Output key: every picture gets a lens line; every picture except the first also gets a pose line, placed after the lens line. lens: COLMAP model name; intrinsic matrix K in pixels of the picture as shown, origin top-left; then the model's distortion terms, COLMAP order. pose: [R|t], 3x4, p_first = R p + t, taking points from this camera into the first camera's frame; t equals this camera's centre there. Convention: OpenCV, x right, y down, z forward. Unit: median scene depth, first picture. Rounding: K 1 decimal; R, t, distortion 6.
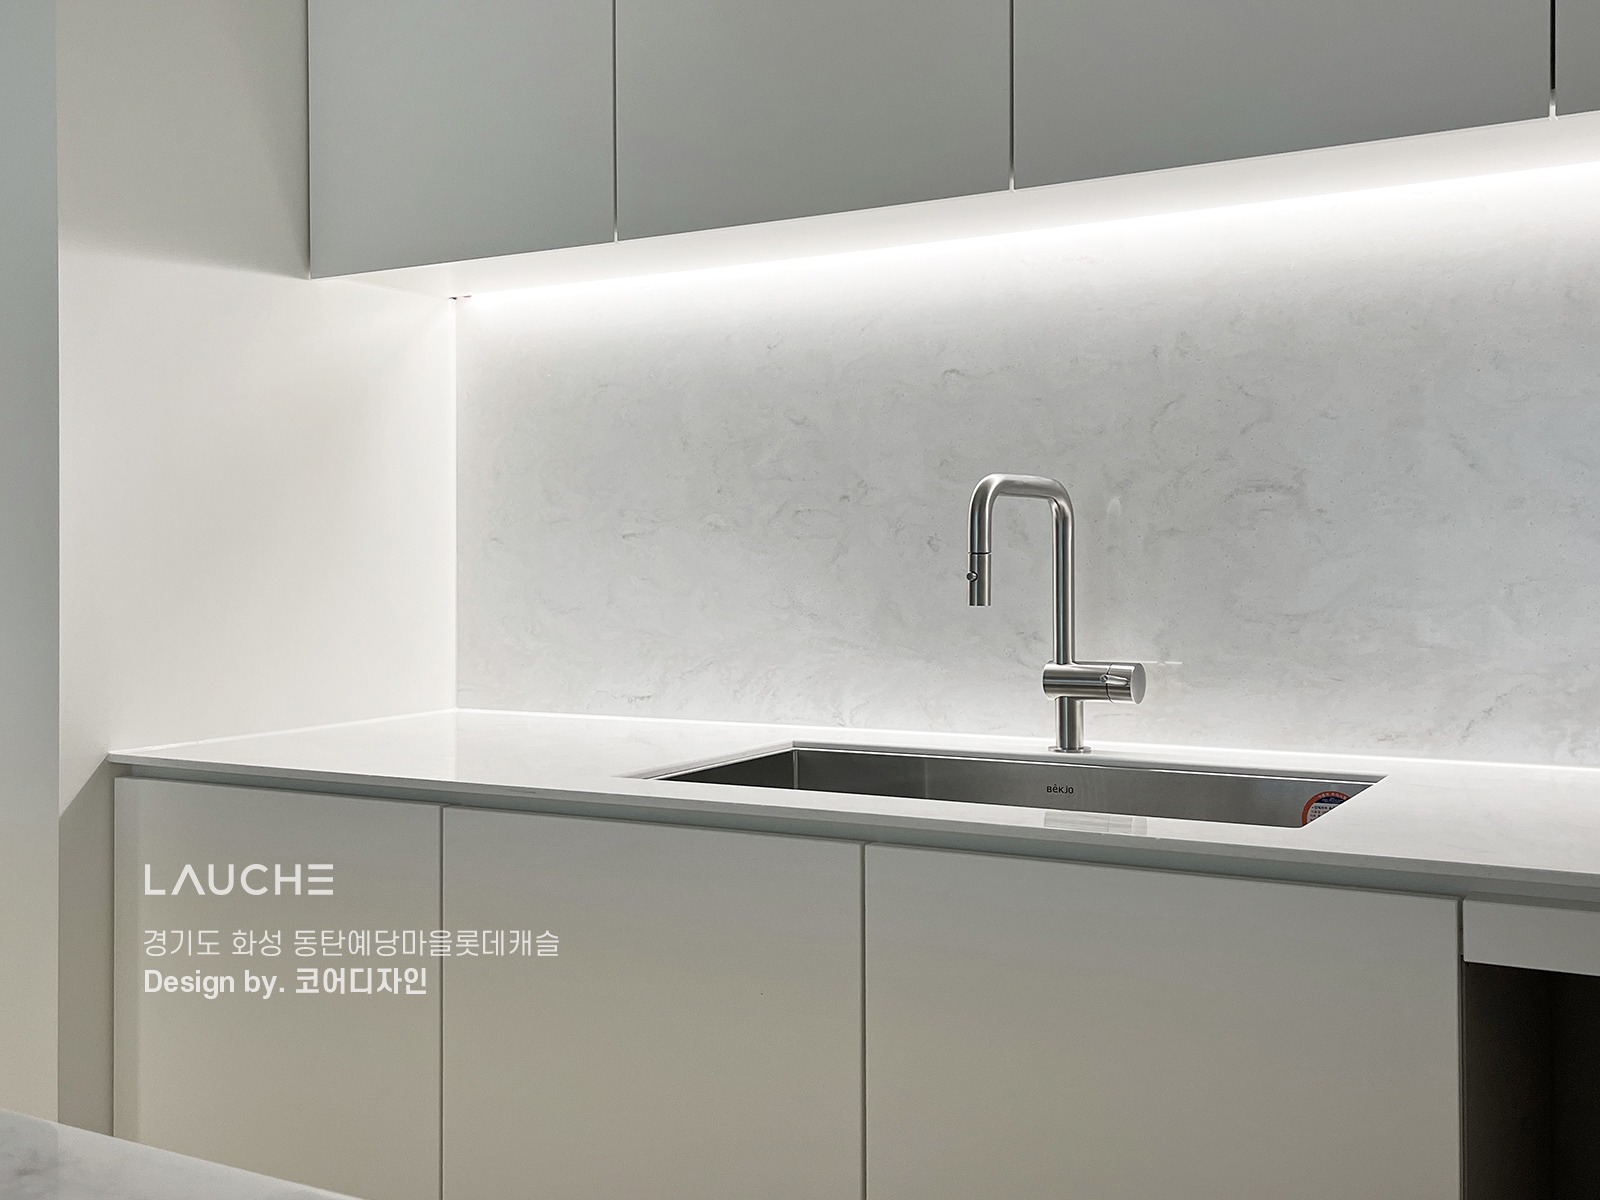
lens RADIAL K [[1694.2, 0, 754.9], [0, 1694.2, 535.6], [0, 0, 1]] dist [0.003920, -0.001970]
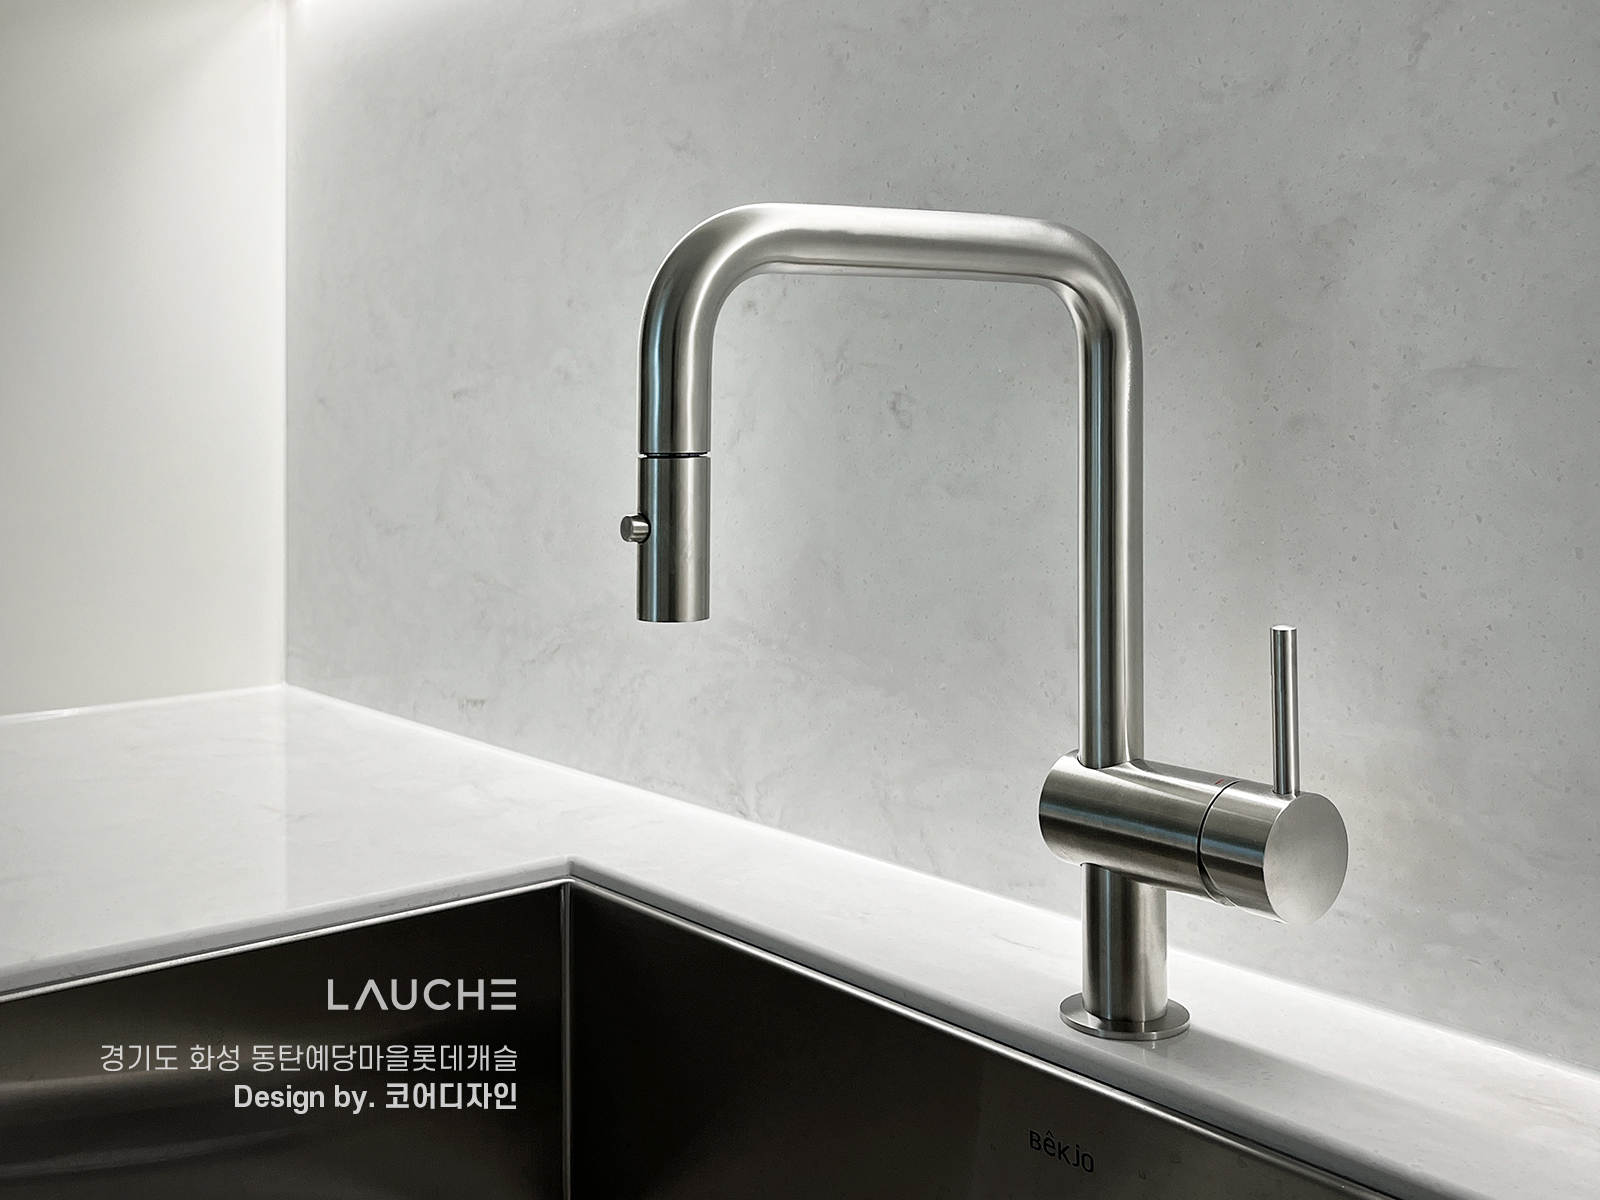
lens RADIAL K [[1695.3, 0, 673.6], [0, 1695.3, 453.1], [0, 0, 1]] dist [-0.014957, -0.058870]
pose [[0.923908, 0.002184, -0.382608, 0.222280], [0.014022, 0.999119, 0.039564, -0.001651], [0.382357, -0.041918, 0.923063, 0.629849]]
